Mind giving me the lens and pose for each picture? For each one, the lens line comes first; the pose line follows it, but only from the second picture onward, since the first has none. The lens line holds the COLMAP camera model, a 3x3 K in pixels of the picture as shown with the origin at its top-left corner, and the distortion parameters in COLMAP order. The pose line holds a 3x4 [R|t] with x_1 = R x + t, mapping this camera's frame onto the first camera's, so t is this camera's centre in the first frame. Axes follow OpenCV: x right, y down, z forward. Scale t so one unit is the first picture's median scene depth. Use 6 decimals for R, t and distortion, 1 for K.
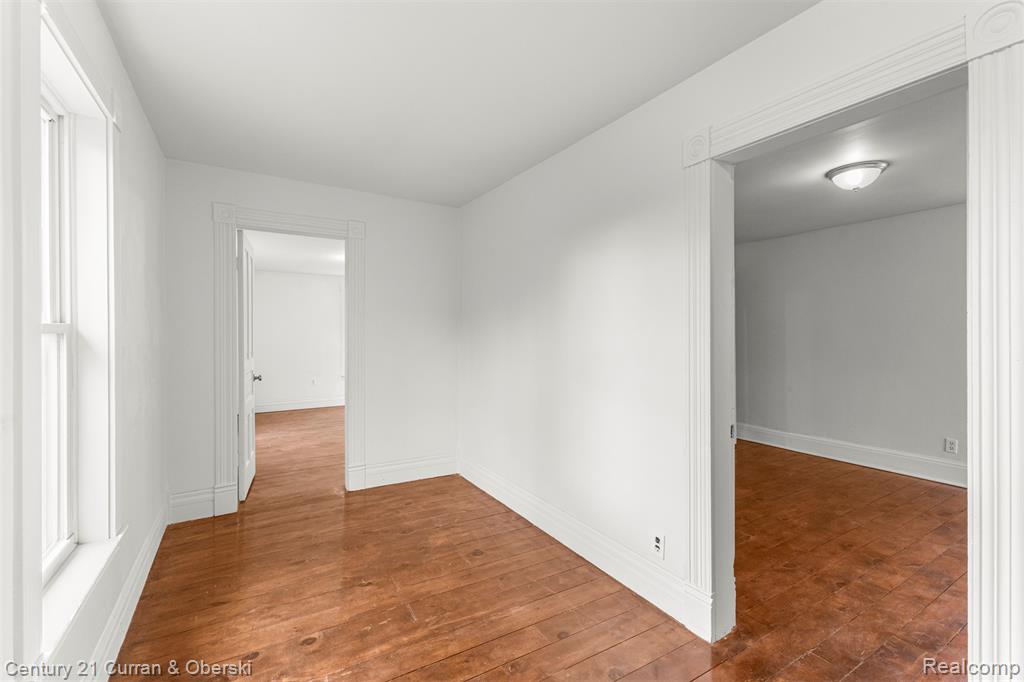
lens RADIAL K [[444.4, 0, 512.0], [0, 444.4, 337.0], [0, 0, 1]] dist [0.000426, -0.000111]
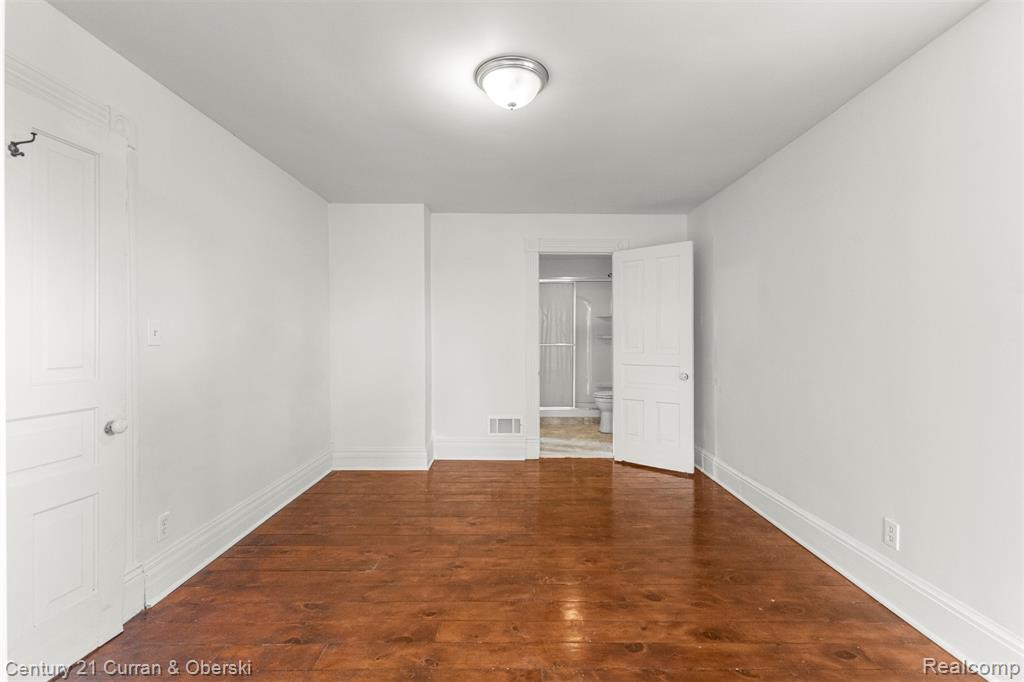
lens RADIAL K [[444.4, 0, 518.6], [0, 444.4, 344.9], [0, 0, 1]] dist [0.000426, -0.000111]
pose [[0.855692, 0.005366, -0.517458, 1.057899], [-0.004515, 0.999986, 0.002902, 0.026615], [0.517466, -0.000147, 0.855704, 0.388121]]
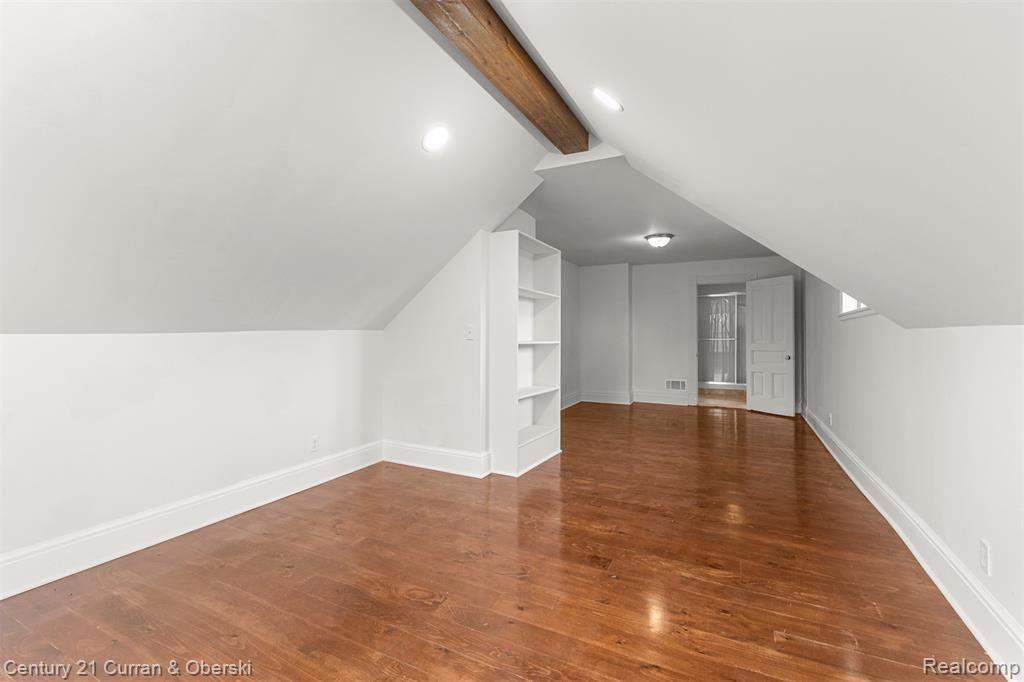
lens RADIAL K [[444.4, 0, 516.4], [0, 444.4, 342.4], [0, 0, 1]] dist [0.000426, -0.000111]
pose [[0.528805, 0.009709, -0.848688, 1.884518], [-0.007618, 0.999949, 0.006692, 0.044007], [0.848709, 0.002927, 0.528852, -0.443698]]
